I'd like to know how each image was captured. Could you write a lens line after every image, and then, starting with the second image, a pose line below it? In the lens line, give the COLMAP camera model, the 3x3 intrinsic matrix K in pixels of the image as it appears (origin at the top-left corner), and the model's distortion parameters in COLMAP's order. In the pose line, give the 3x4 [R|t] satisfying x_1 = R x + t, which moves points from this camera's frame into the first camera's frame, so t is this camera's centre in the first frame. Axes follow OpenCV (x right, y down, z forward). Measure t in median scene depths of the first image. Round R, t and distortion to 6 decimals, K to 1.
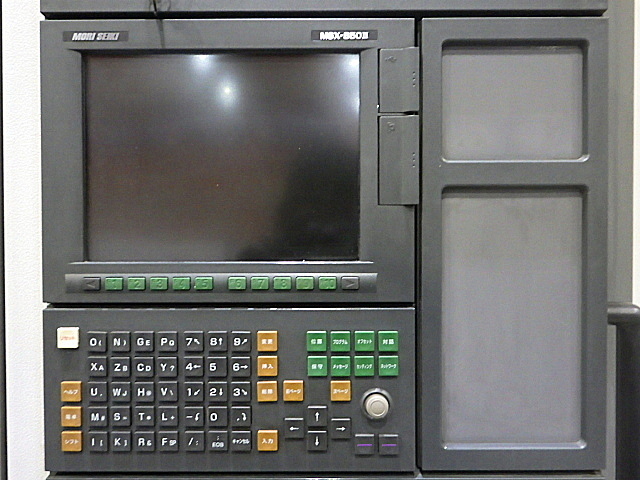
lens RADIAL K [[526.3, 0, 321.3], [0, 526.3, 235.1], [0, 0, 1]] dist [0.003356, -0.005003]
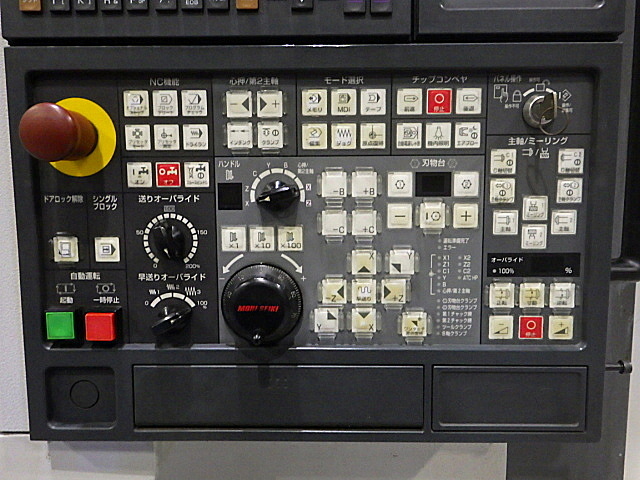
lens RADIAL K [[526.3, 0, 318.4], [0, 526.3, 239.1], [0, 0, 1]] dist [0.003356, -0.005003]
pose [[0.999930, 0.002264, -0.011655, 0.031532], [-0.001312, 0.996715, 0.080982, 0.728342], [0.011800, -0.080961, 0.996647, 0.073336]]
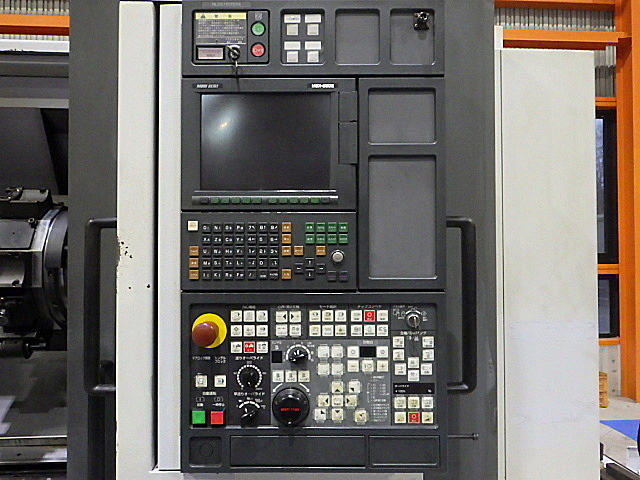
lens RADIAL K [[526.3, 0, 319.1], [0, 526.3, 243.2], [0, 0, 1]] dist [0.003356, -0.005003]
pose [[0.999996, 0.002638, -0.000762, 0.030713], [-0.002668, 0.999122, -0.041818, 0.354143], [0.000651, 0.041820, 0.999125, -1.124826]]
